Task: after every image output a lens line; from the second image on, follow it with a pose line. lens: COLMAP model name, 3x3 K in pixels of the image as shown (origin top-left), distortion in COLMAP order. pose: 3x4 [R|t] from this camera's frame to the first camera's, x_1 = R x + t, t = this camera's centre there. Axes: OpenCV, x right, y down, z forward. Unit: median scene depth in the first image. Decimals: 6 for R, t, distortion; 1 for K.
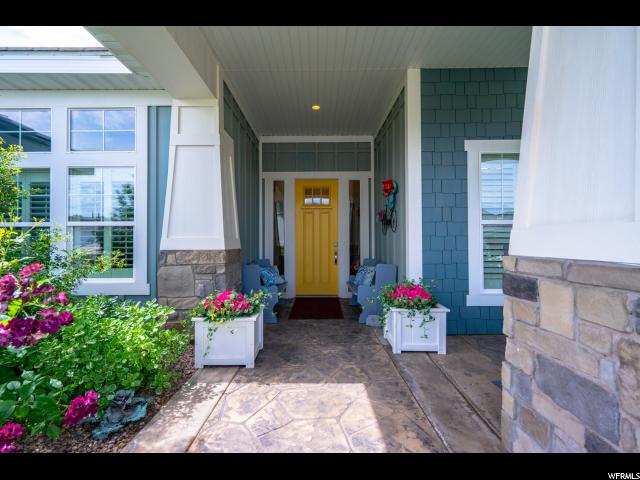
lens RADIAL K [[291.6, 0, 320.0], [0, 291.6, 240.0], [0, 0, 1]] dist [0.000741, -0.000232]
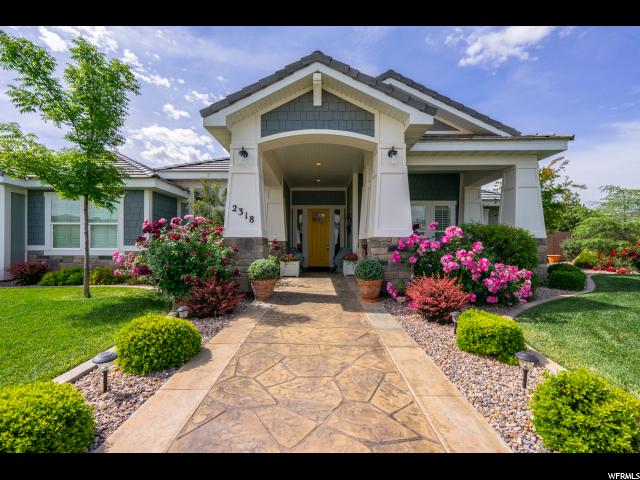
lens RADIAL K [[291.6, 0, 320.0], [0, 291.6, 240.0], [0, 0, 1]] dist [0.000741, -0.000232]
pose [[0.999959, 0.005229, -0.007397, 0.014448], [-0.005304, 0.999934, -0.010184, 0.030580], [0.007343, 0.010222, 0.999921, -1.049713]]
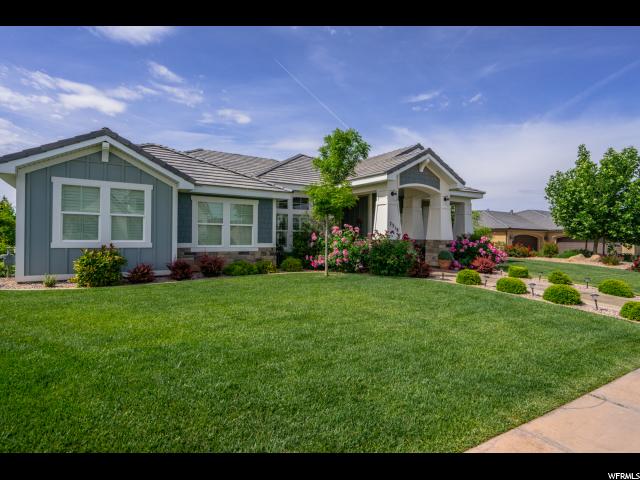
lens RADIAL K [[363.9, 0, 320.0], [0, 363.9, 240.0], [0, 0, 1]] dist [0.036873, 0.000581]
pose [[0.831073, 0.009043, 0.556090, -1.857933], [-0.014248, 0.999886, 0.005034, 0.012648], [-0.555981, -0.012106, 0.831107, -1.695483]]
